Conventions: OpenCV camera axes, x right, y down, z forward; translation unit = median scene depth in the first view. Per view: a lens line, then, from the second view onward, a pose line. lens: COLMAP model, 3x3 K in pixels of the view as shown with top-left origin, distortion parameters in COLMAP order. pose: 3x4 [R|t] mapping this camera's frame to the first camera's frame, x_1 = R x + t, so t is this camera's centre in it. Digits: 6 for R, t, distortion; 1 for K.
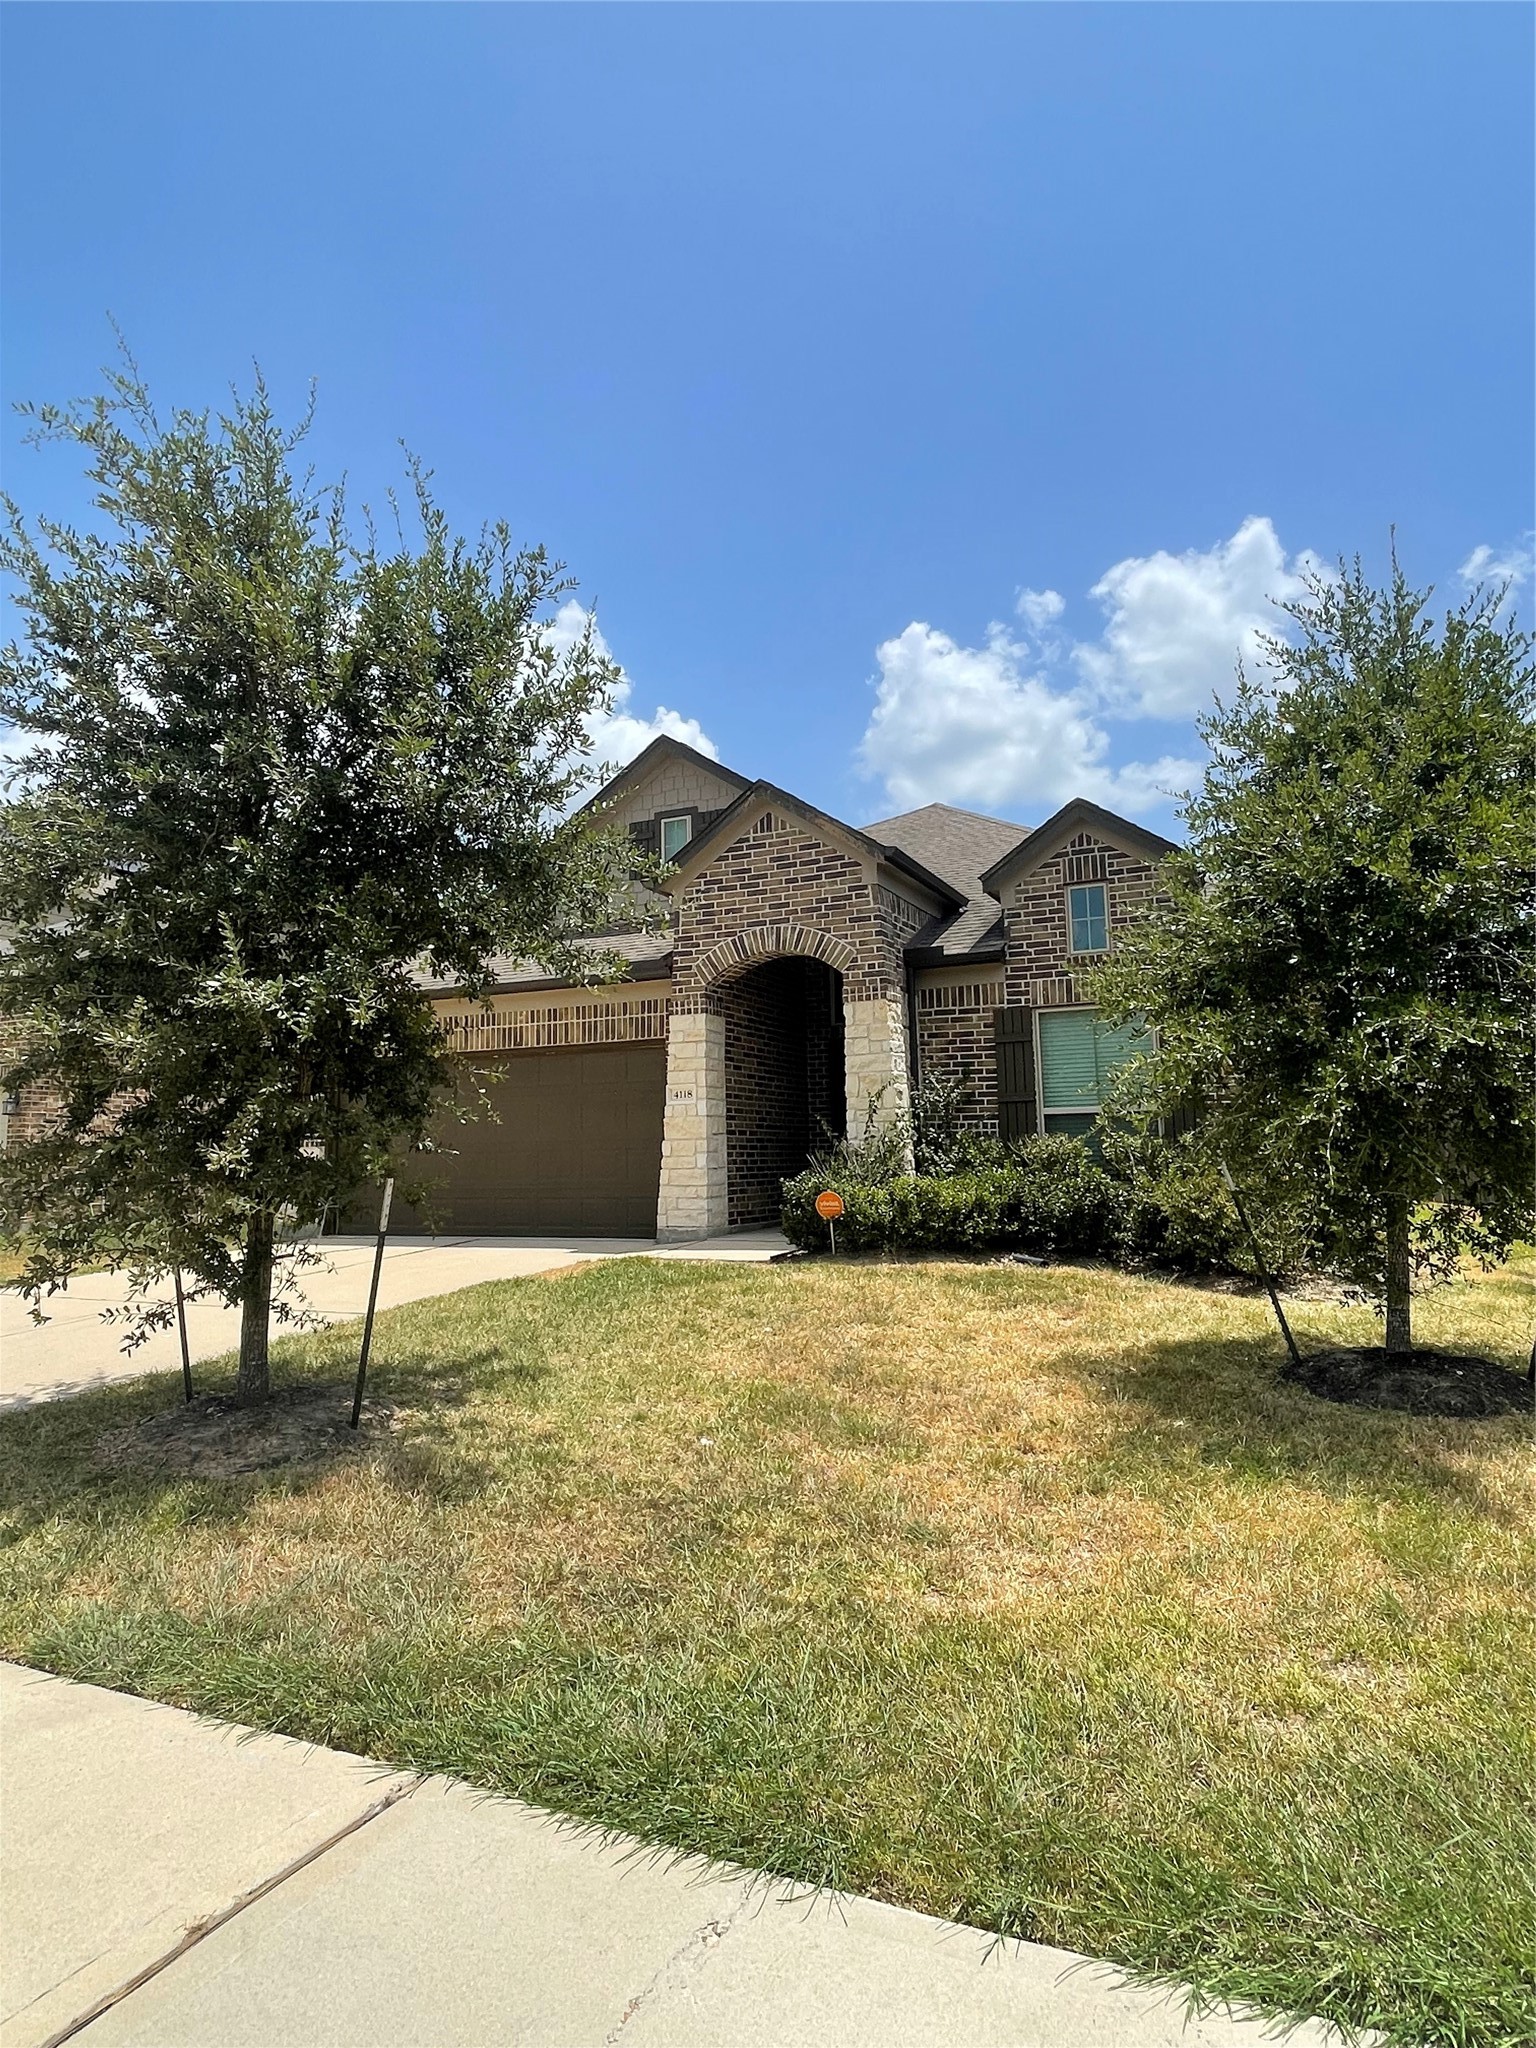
lens RADIAL K [[1221.1, 0, 772.2], [0, 1221.1, 1005.5], [0, 0, 1]] dist [-0.002951, -0.003604]
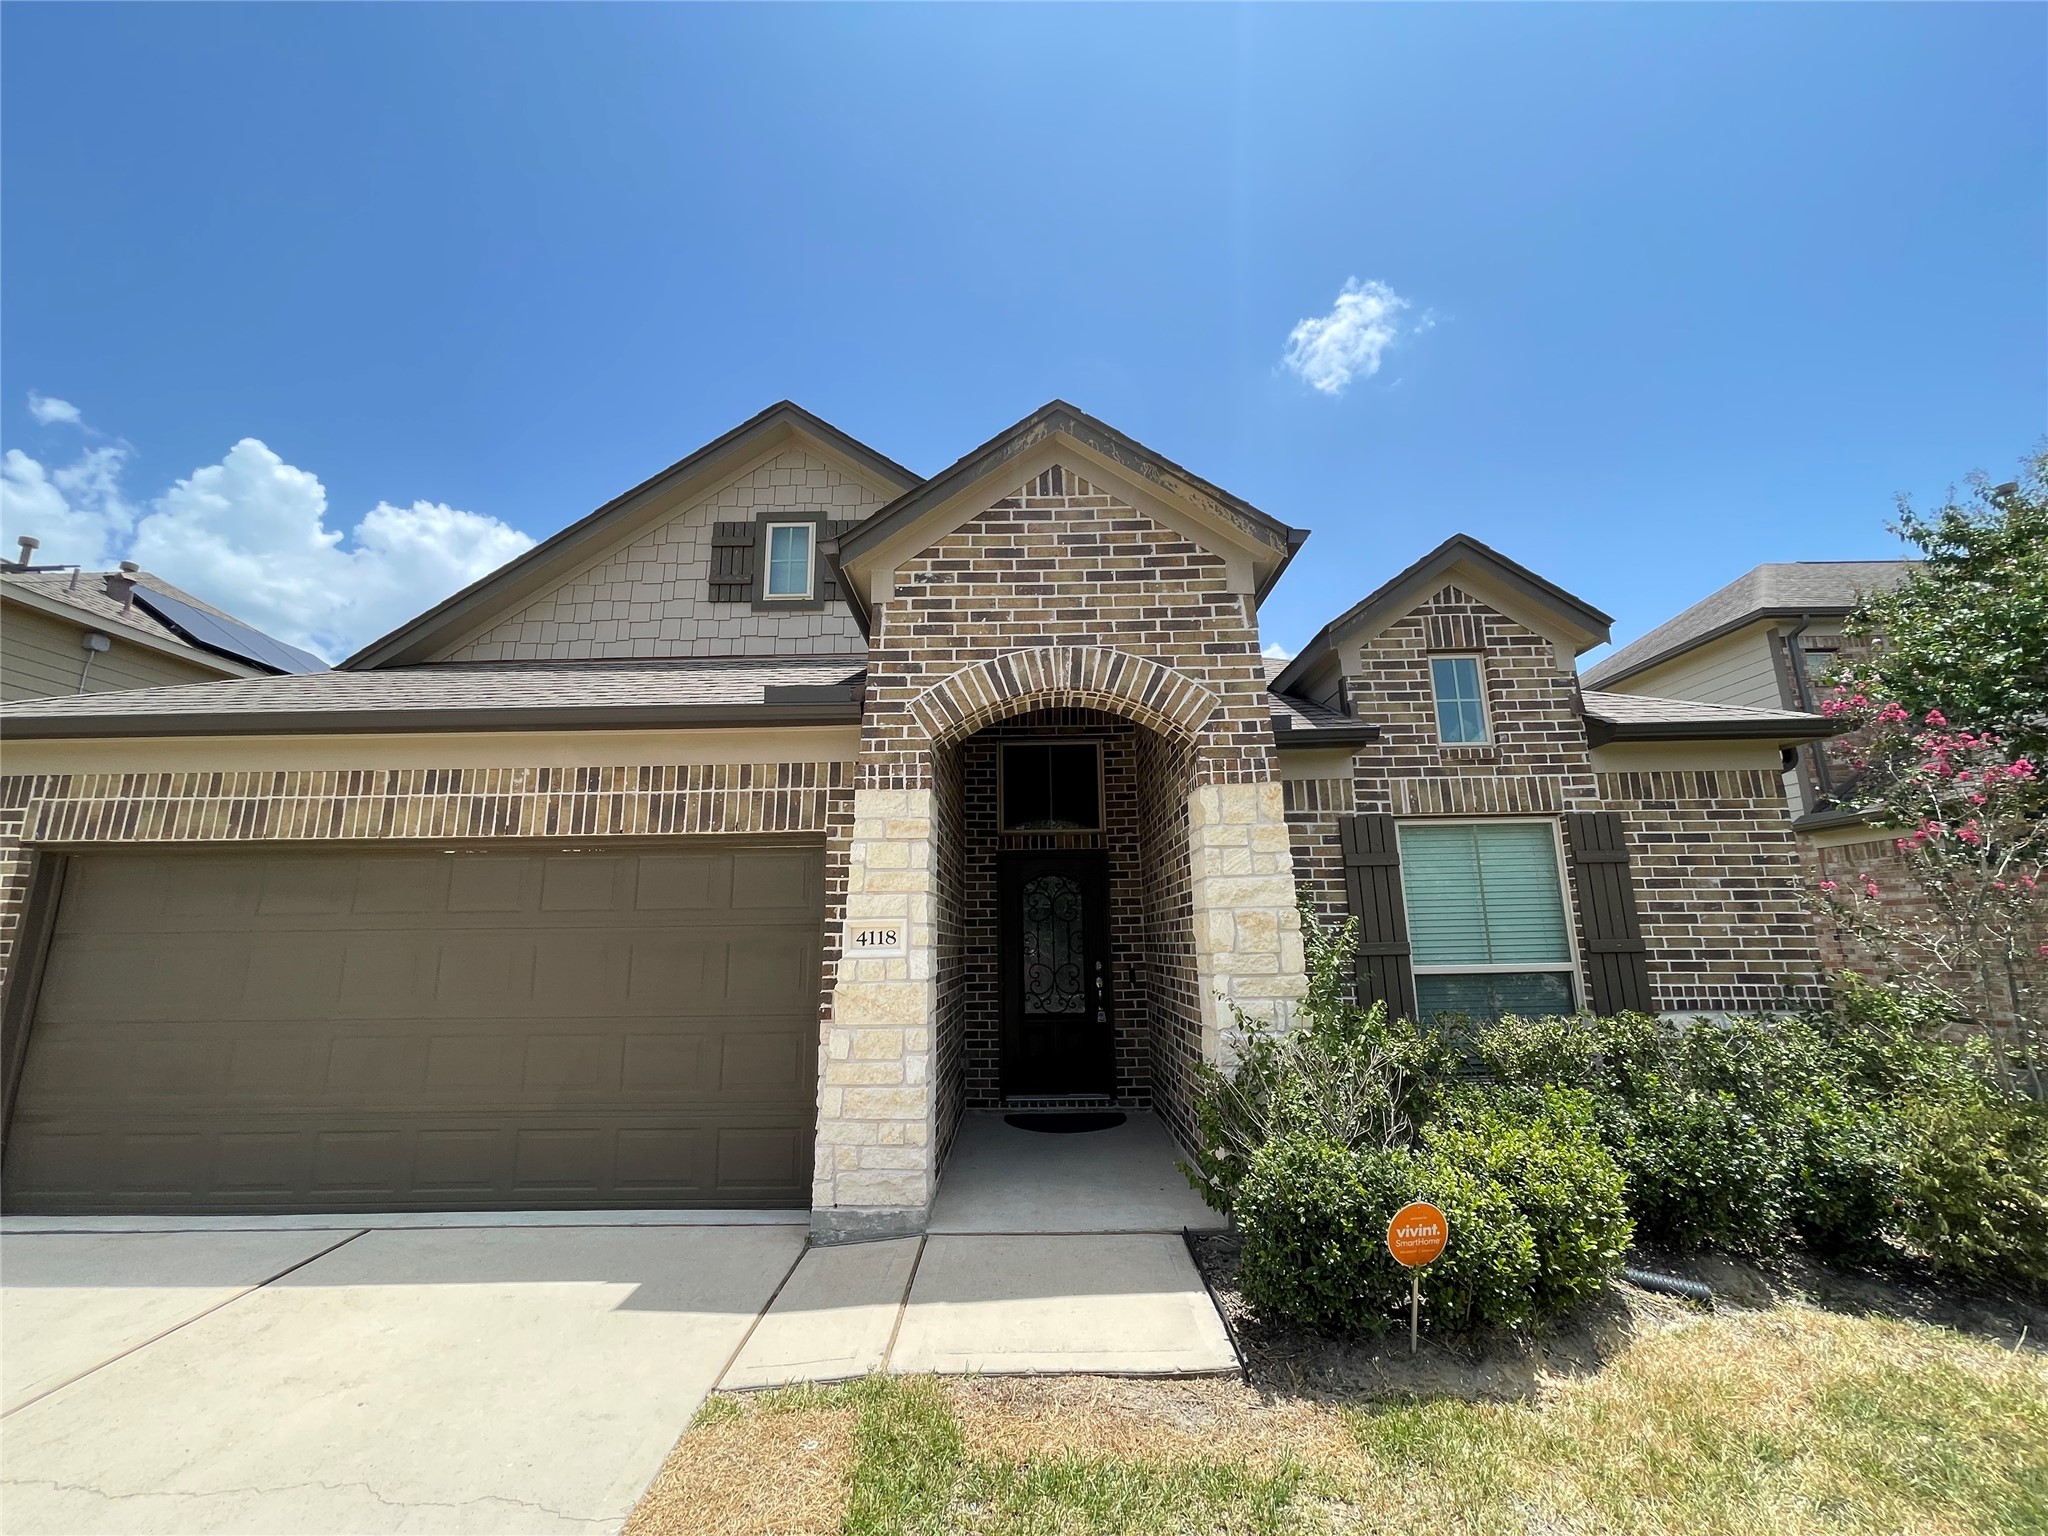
lens RADIAL K [[825.6, 0, 1022.4], [0, 825.6, 769.7], [0, 0, 1]] dist [-0.005697, 0.000671]
pose [[0.908874, 0.090984, 0.407025, -0.169118], [-0.054308, 0.993424, -0.100796, 0.032897], [-0.413520, 0.069506, 0.907838, 0.645212]]
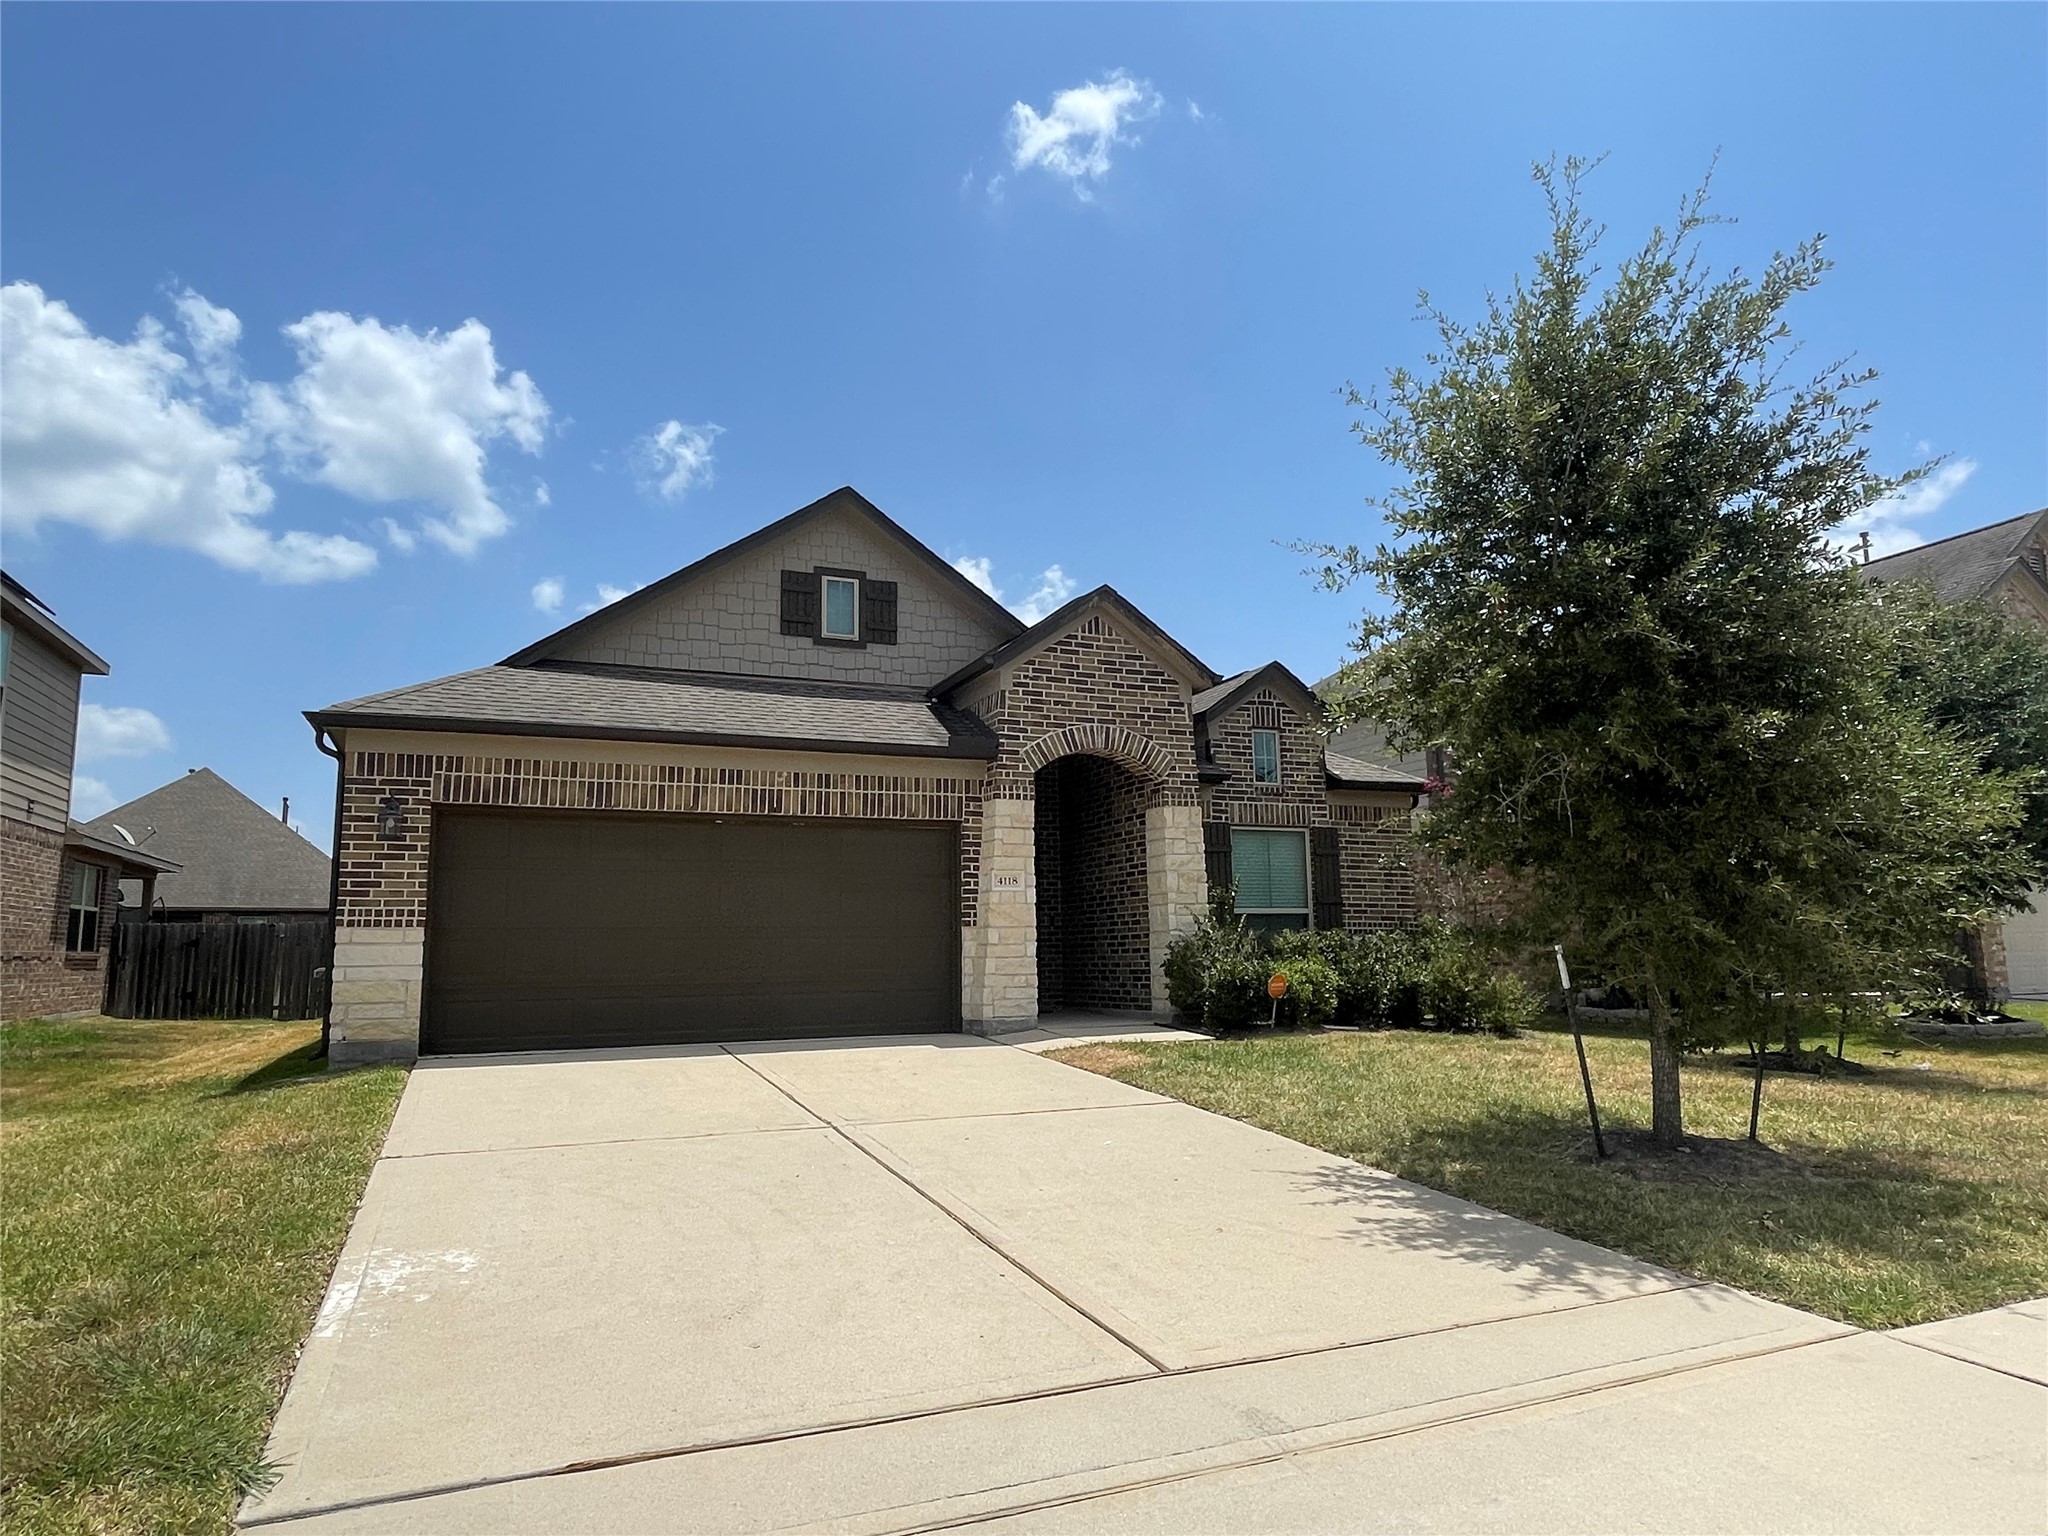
lens RADIAL K [[1221.1, 0, 1025.6], [0, 1221.1, 783.0], [0, 0, 1]] dist [-0.002951, -0.003604]
pose [[0.658568, 0.112500, 0.744064, -0.800884], [-0.091342, 0.993402, -0.069353, 0.061756], [-0.746957, -0.022290, 0.664499, 0.345644]]
